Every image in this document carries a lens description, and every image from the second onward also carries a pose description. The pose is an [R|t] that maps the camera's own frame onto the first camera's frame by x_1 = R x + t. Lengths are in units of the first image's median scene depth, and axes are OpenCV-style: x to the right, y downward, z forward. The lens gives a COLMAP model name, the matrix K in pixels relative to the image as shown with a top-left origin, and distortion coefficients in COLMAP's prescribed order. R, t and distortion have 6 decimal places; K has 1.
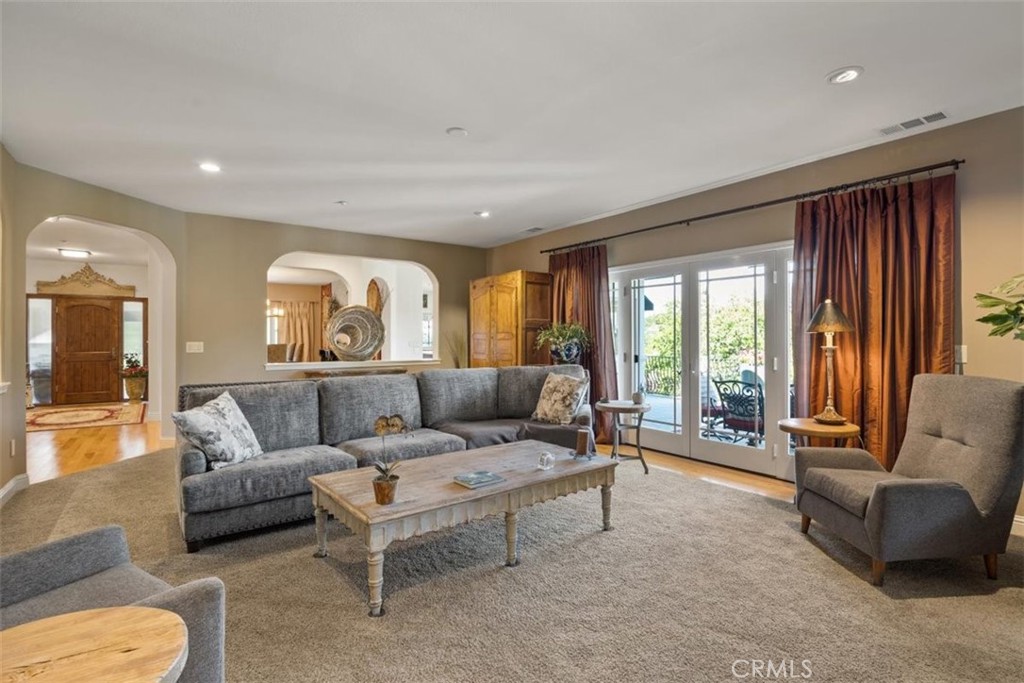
lens RADIAL K [[495.7, 0, 511.6], [0, 495.7, 339.2], [0, 0, 1]] dist [0.003298, -0.000345]
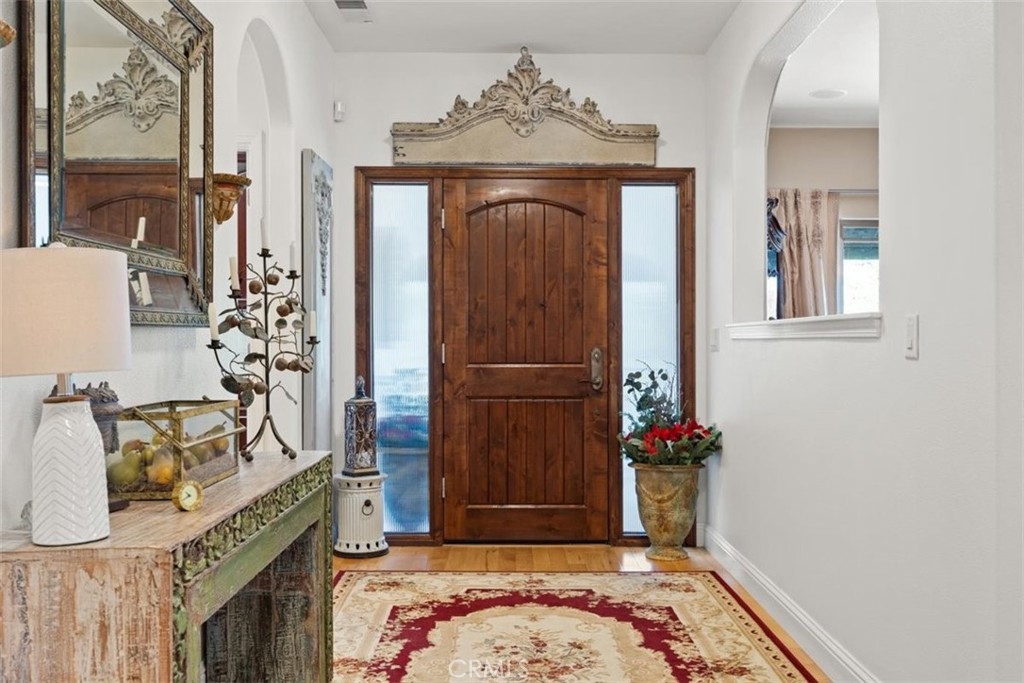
lens RADIAL K [[495.7, 0, 512.0], [0, 495.7, 343.0], [0, 0, 1]] dist [0.003298, -0.000345]
pose [[0.864456, 0.007232, -0.502657, -0.719831], [-0.000415, 0.999906, 0.013672, 0.009676], [0.502709, -0.011610, 0.864378, 0.754024]]
